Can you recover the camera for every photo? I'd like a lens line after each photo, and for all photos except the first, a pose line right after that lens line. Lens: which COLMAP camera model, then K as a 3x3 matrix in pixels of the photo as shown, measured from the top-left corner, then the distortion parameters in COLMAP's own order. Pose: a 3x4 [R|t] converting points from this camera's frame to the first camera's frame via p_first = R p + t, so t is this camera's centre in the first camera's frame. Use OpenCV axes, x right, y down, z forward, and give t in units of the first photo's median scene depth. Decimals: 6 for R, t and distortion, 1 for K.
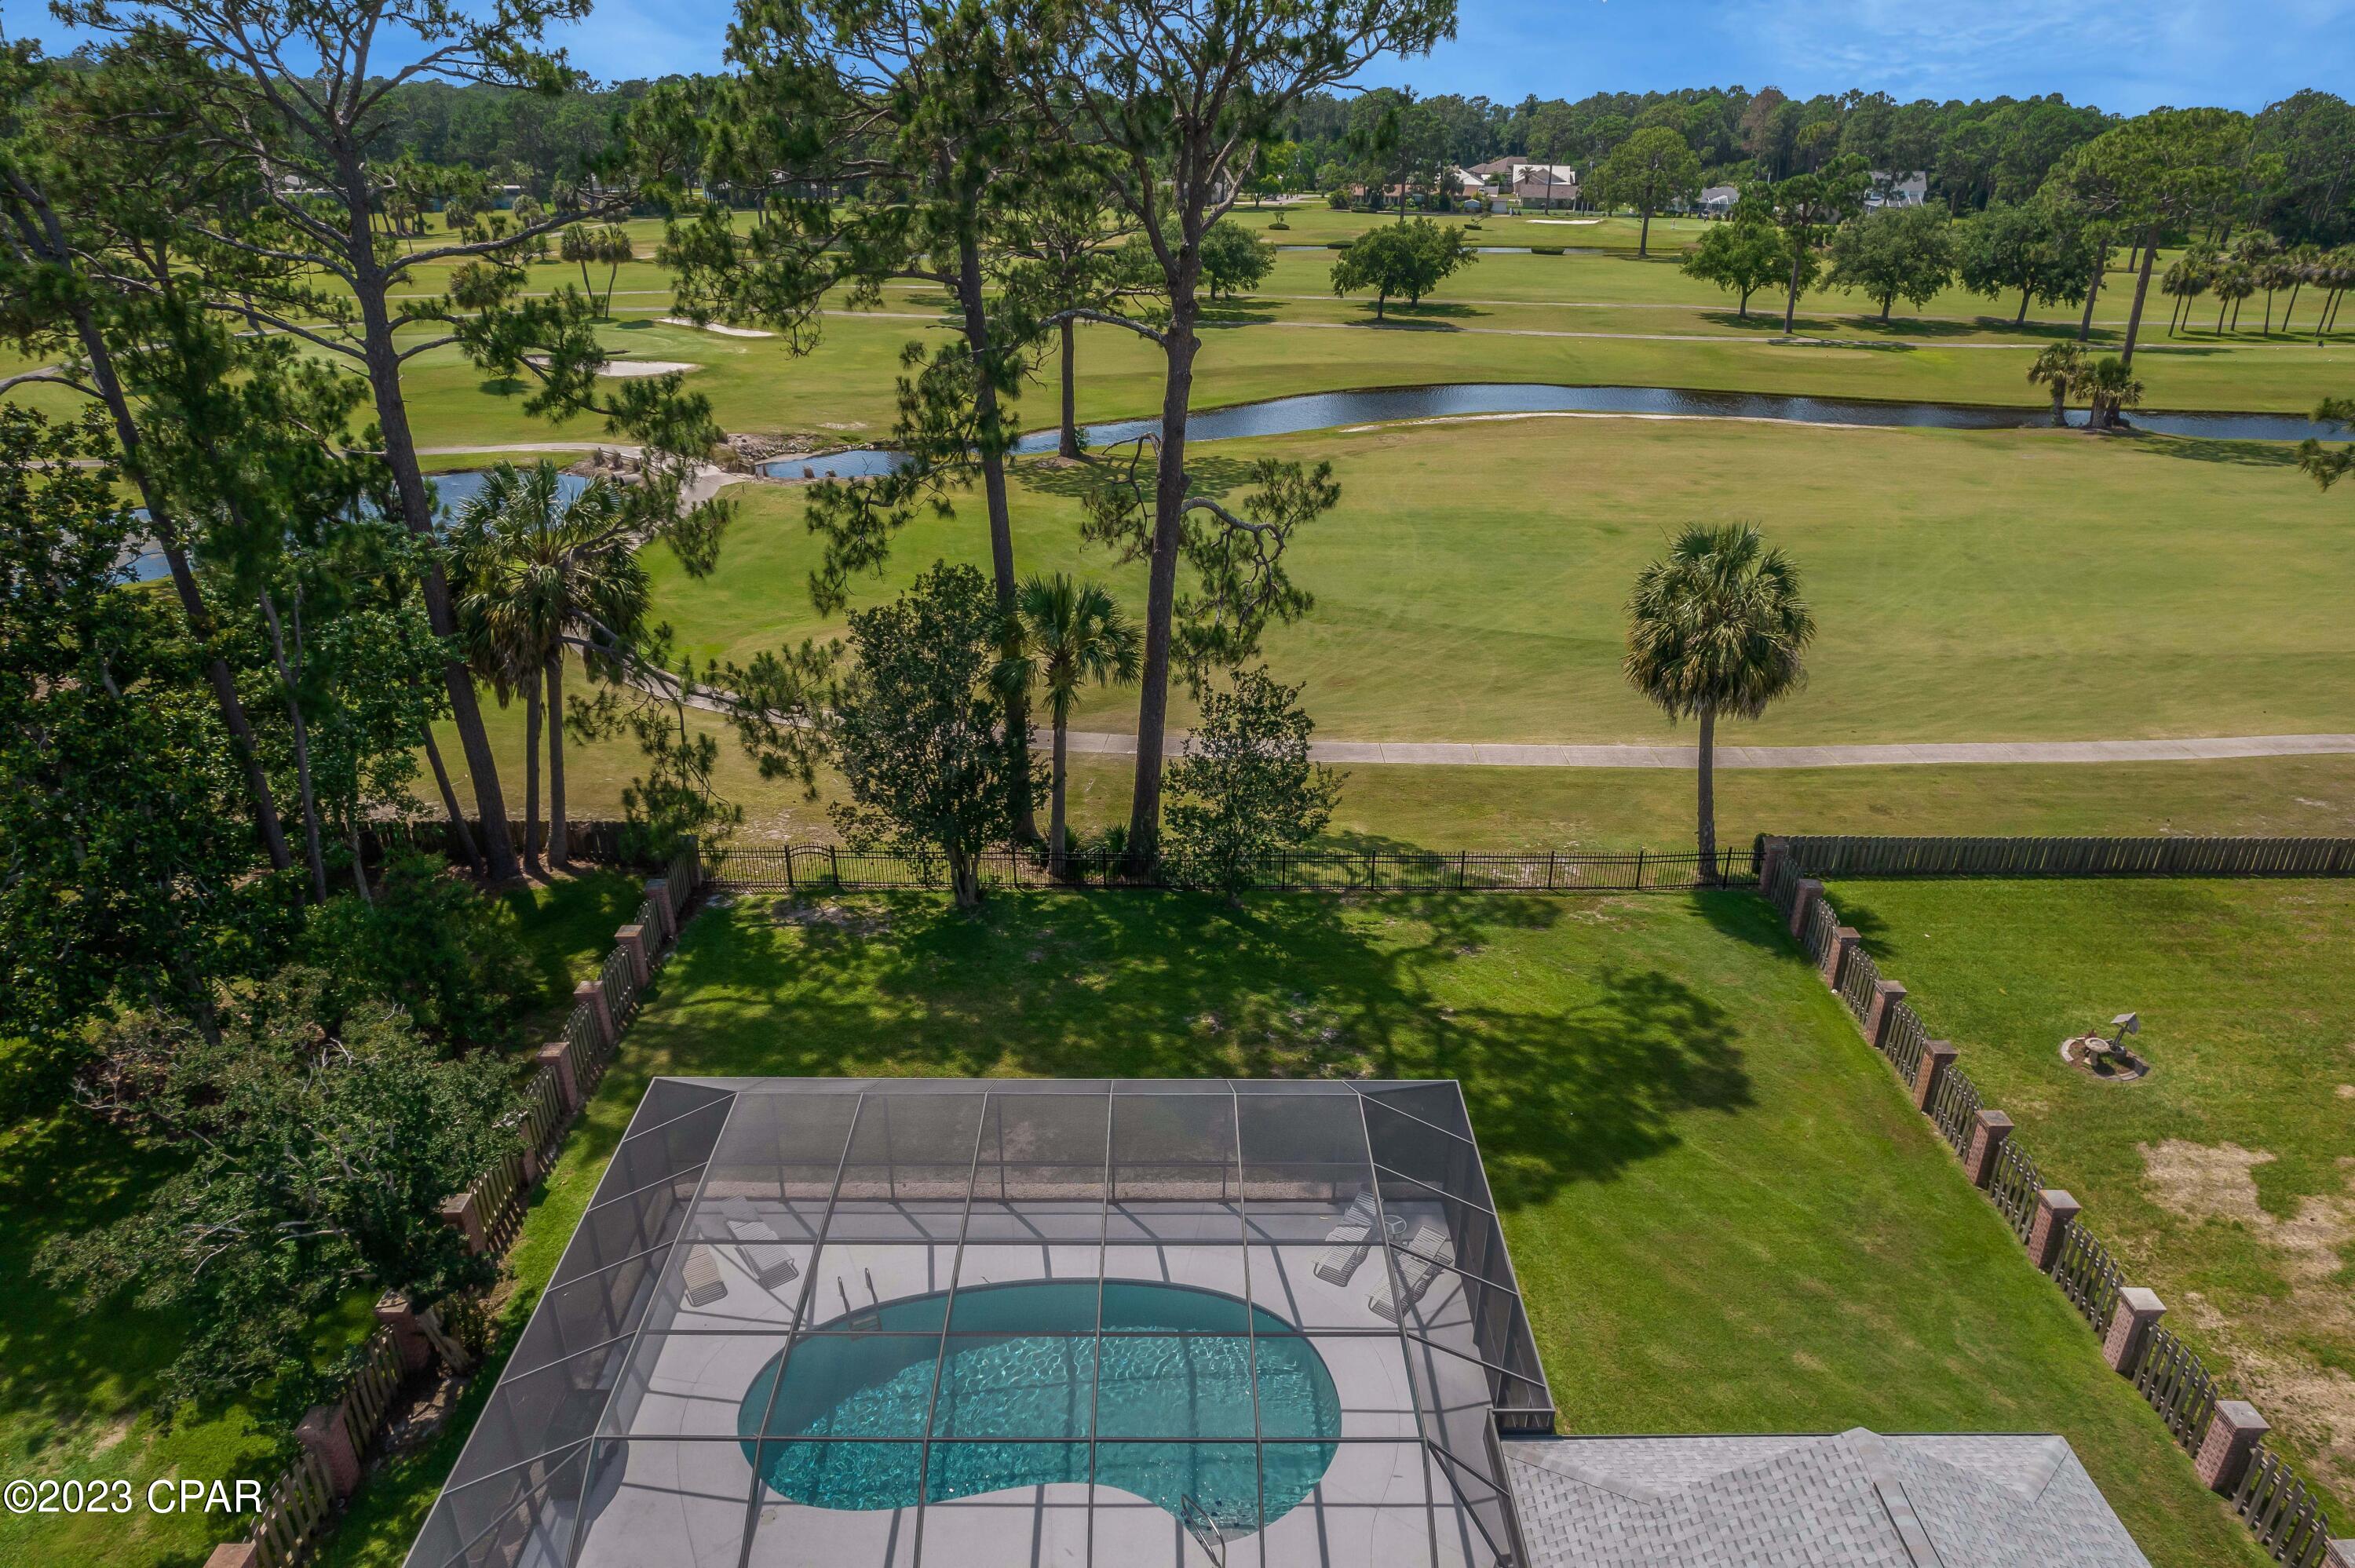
lens RADIAL K [[1513.3, 0, 1185.7], [0, 1513.3, 780.4], [0, 0, 1]] dist [-0.081848, 0.070509]
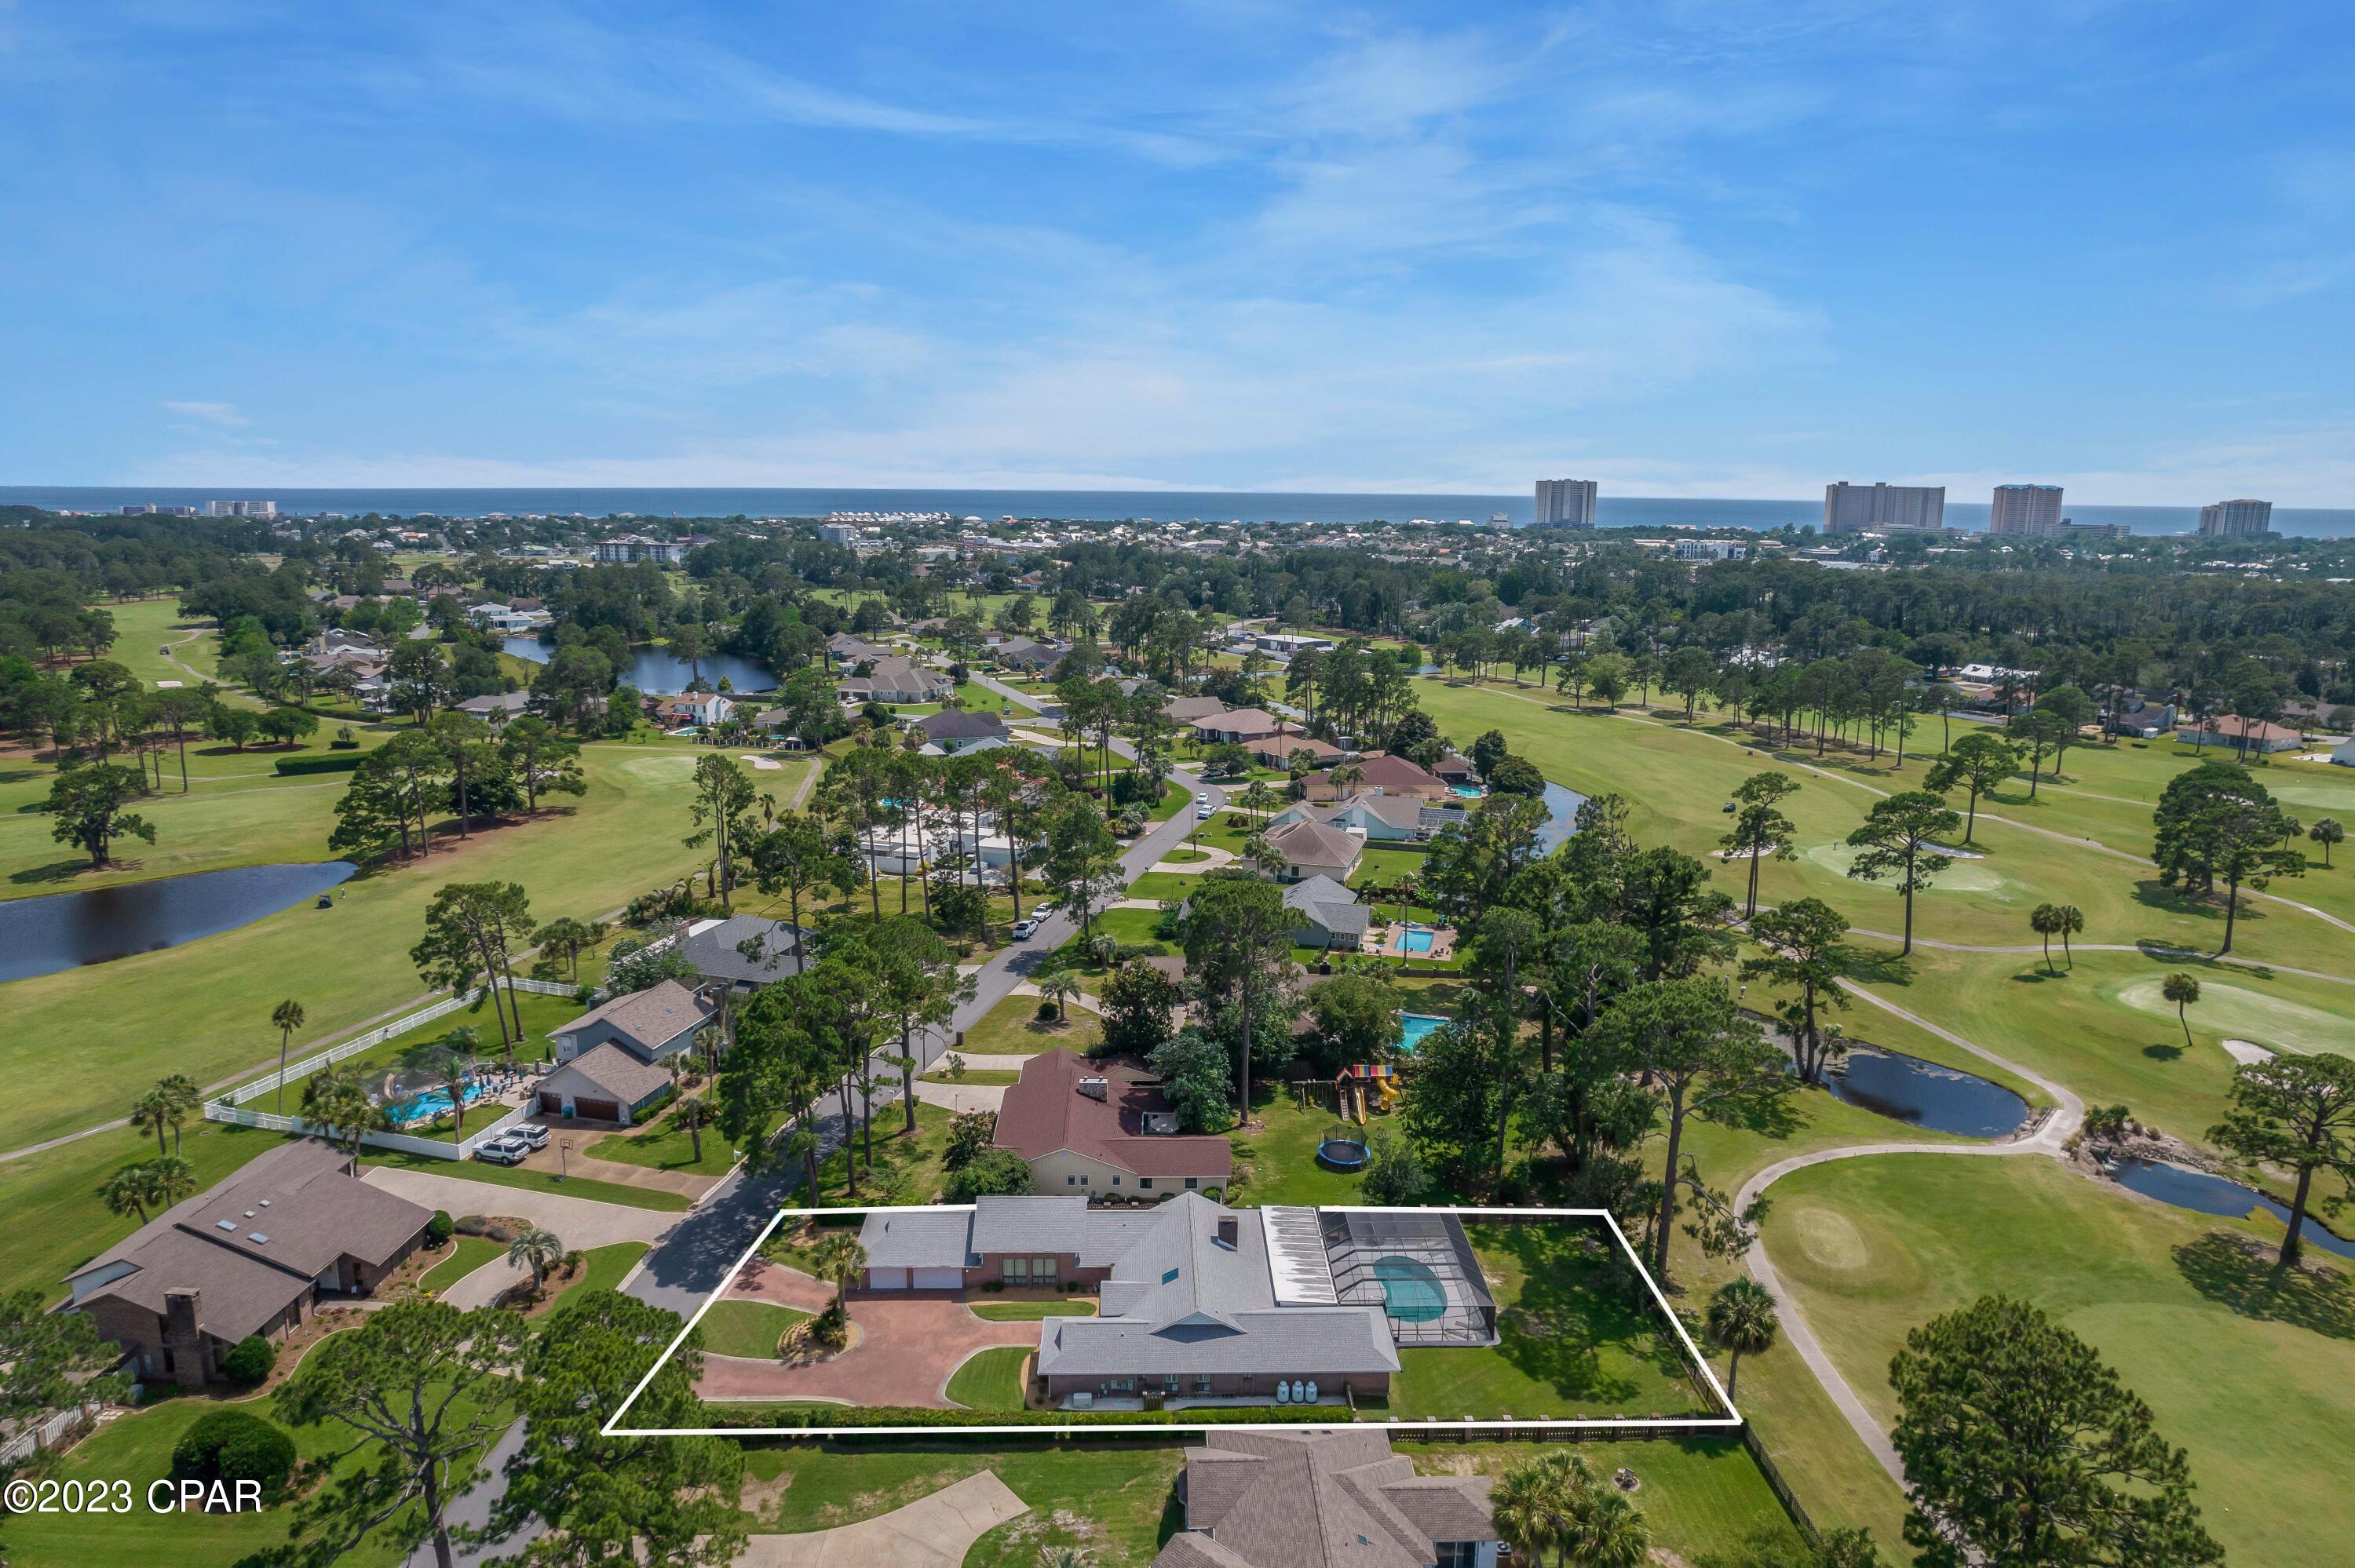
lens RADIAL K [[1513.3, 0, 1185.7], [0, 1513.3, 780.4], [0, 0, 1]] dist [-0.081848, 0.070509]
pose [[0.015291, 0.183424, -0.982915, 2.588670], [-0.418767, 0.893836, 0.160286, -0.899571], [0.907965, 0.409162, 0.090480, -0.428921]]
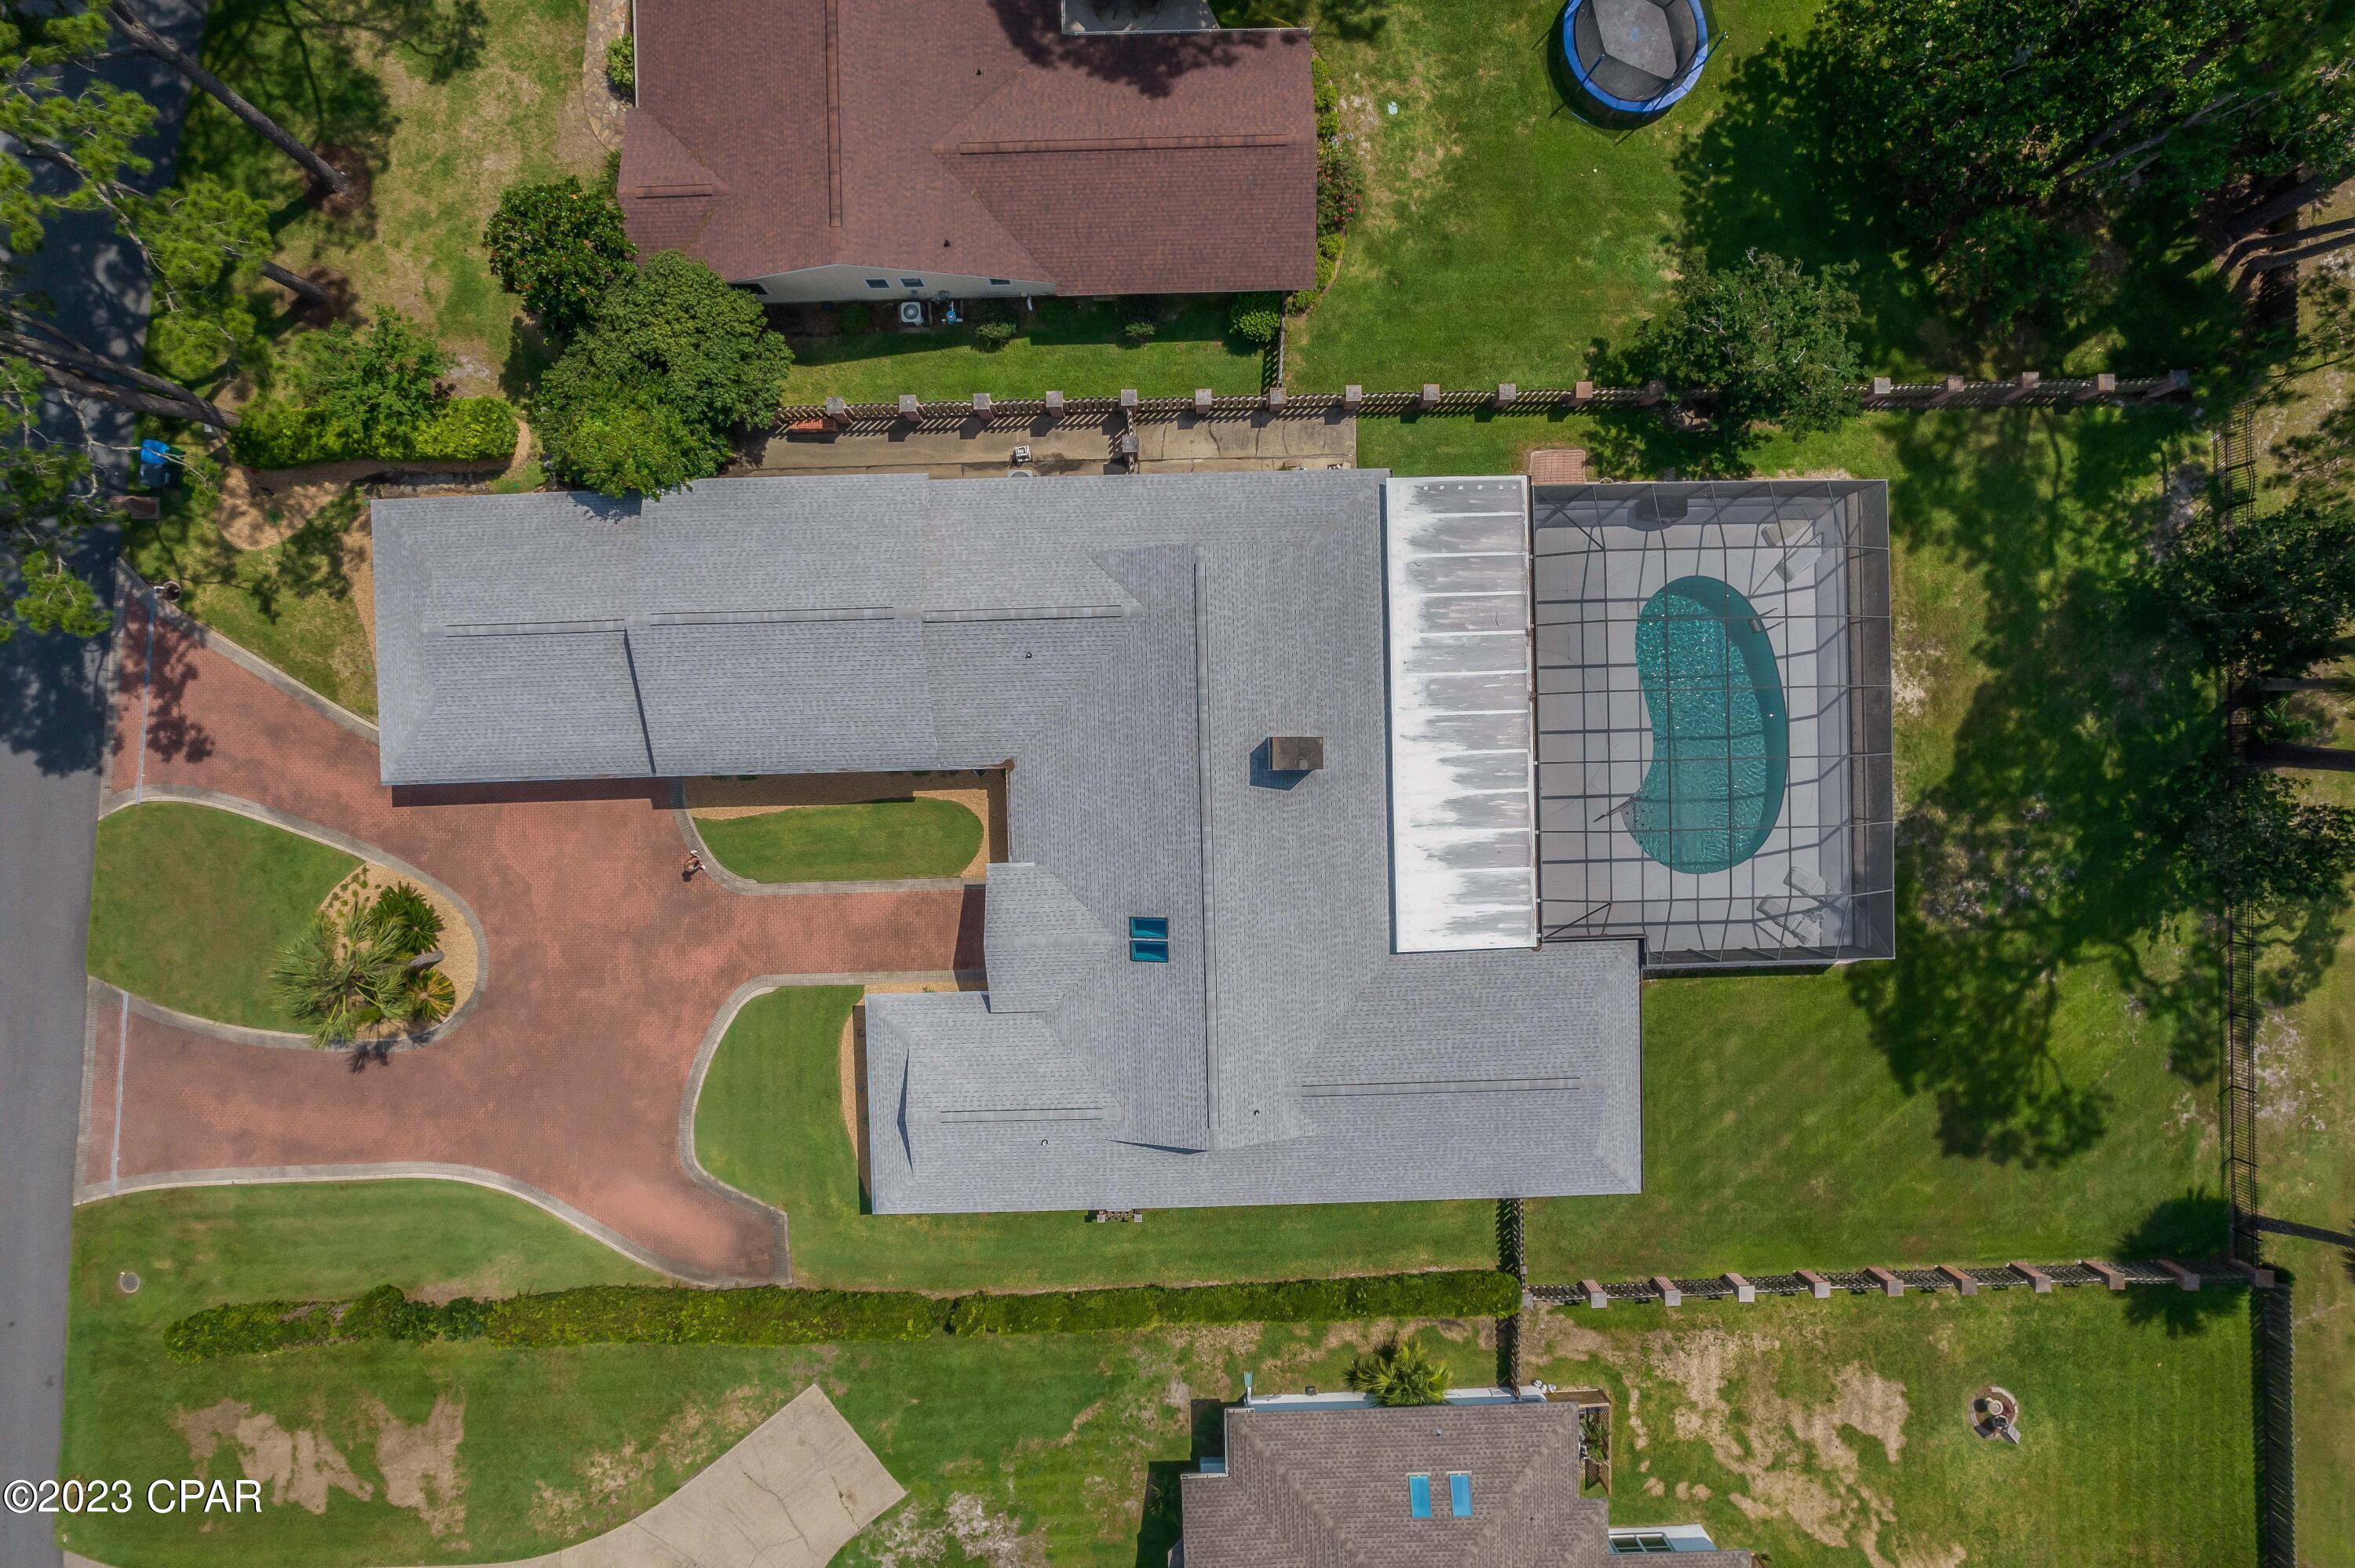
lens RADIAL K [[1513.3, 0, 1185.7], [0, 1513.3, 780.4], [0, 0, 1]] dist [-0.081848, 0.070509]
pose [[0.011537, 0.999759, 0.018682, -0.041620], [-0.419637, -0.012117, 0.907611, -0.688184], [0.907619, -0.018311, 0.419396, -0.290205]]
